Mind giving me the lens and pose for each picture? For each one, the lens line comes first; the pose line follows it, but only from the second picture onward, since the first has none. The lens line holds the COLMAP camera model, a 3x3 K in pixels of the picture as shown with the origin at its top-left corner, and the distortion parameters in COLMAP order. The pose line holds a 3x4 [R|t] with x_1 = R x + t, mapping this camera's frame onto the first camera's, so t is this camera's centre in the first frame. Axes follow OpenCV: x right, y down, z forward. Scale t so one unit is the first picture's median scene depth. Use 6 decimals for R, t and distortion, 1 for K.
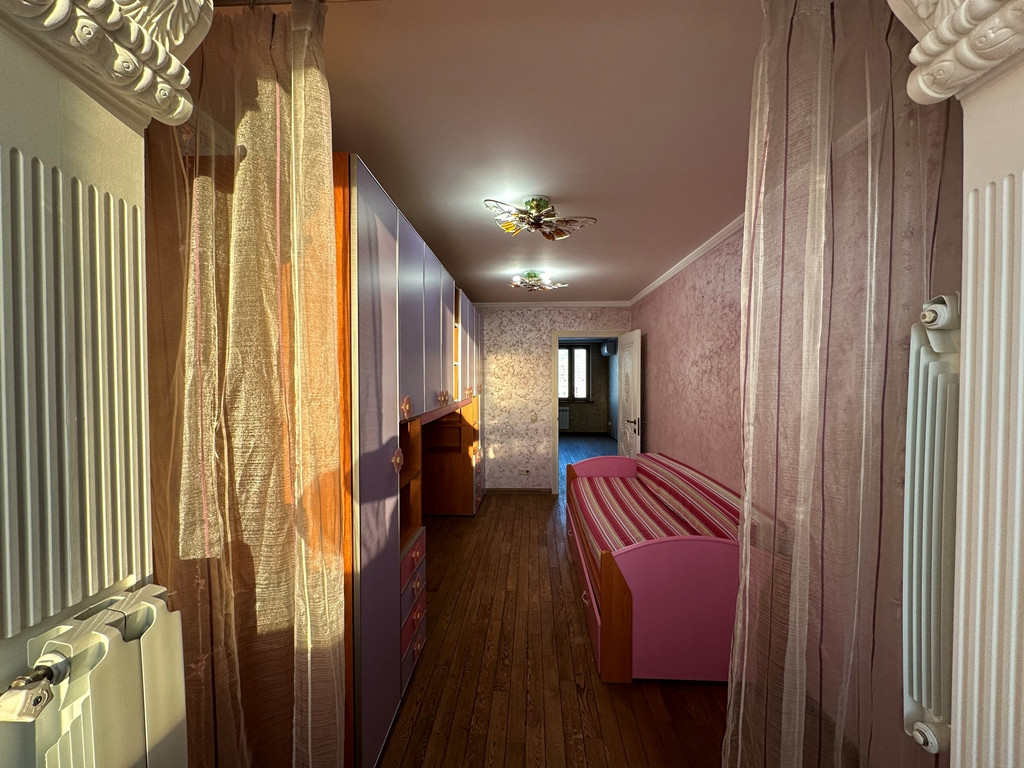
lens RADIAL K [[412.0, 0, 512.6], [0, 412.0, 387.1], [0, 0, 1]] dist [-0.000347, -0.000034]
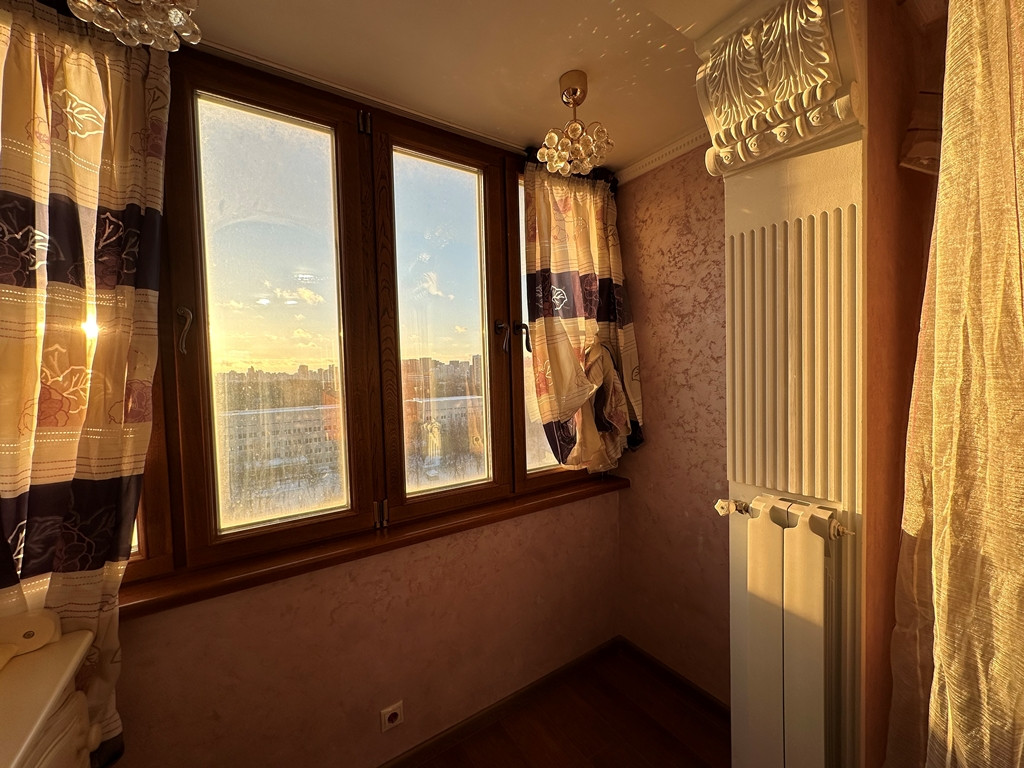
lens RADIAL K [[412.0, 0, 515.9], [0, 412.0, 390.6], [0, 0, 1]] dist [-0.000347, -0.000034]
pose [[-0.806137, 0.045857, -0.589949, 0.265442], [0.012680, 0.998102, 0.060256, 0.008277], [0.591593, 0.041094, -0.805189, 0.608184]]
